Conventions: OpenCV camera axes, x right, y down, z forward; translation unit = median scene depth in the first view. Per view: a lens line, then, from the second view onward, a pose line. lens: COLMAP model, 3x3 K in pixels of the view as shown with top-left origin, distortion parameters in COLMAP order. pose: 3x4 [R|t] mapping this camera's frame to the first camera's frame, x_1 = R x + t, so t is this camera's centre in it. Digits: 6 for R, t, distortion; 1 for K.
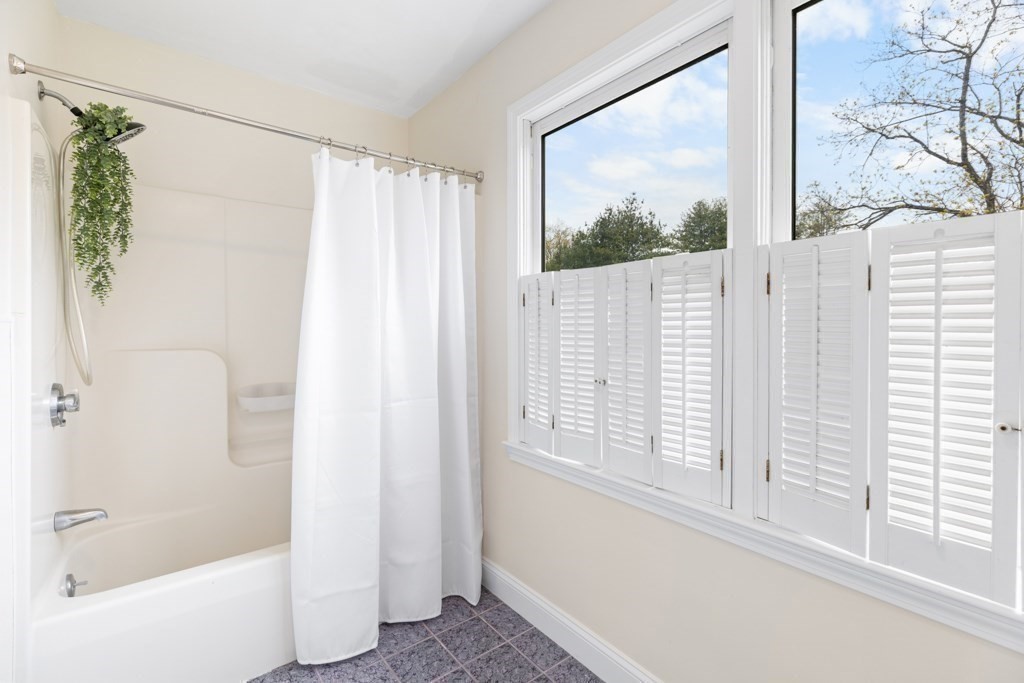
lens RADIAL K [[458.8, 0, 517.3], [0, 458.8, 329.2], [0, 0, 1]] dist [0.003060, 0.000511]
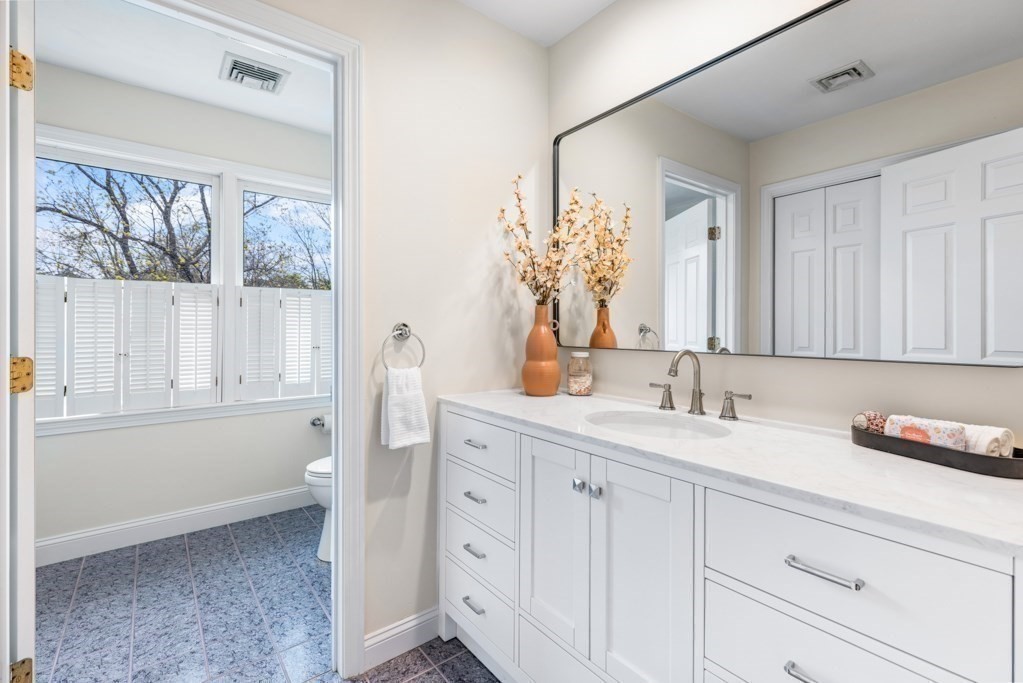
lens RADIAL K [[458.3, 0, 516.8], [0, 458.3, 329.2], [0, 0, 1]] dist [0.003060, 0.000511]
pose [[-0.009486, -0.010096, 0.999904, -1.560149], [0.006084, 0.999930, 0.010154, 0.023636], [-0.999937, 0.006179, -0.009424, -0.355912]]
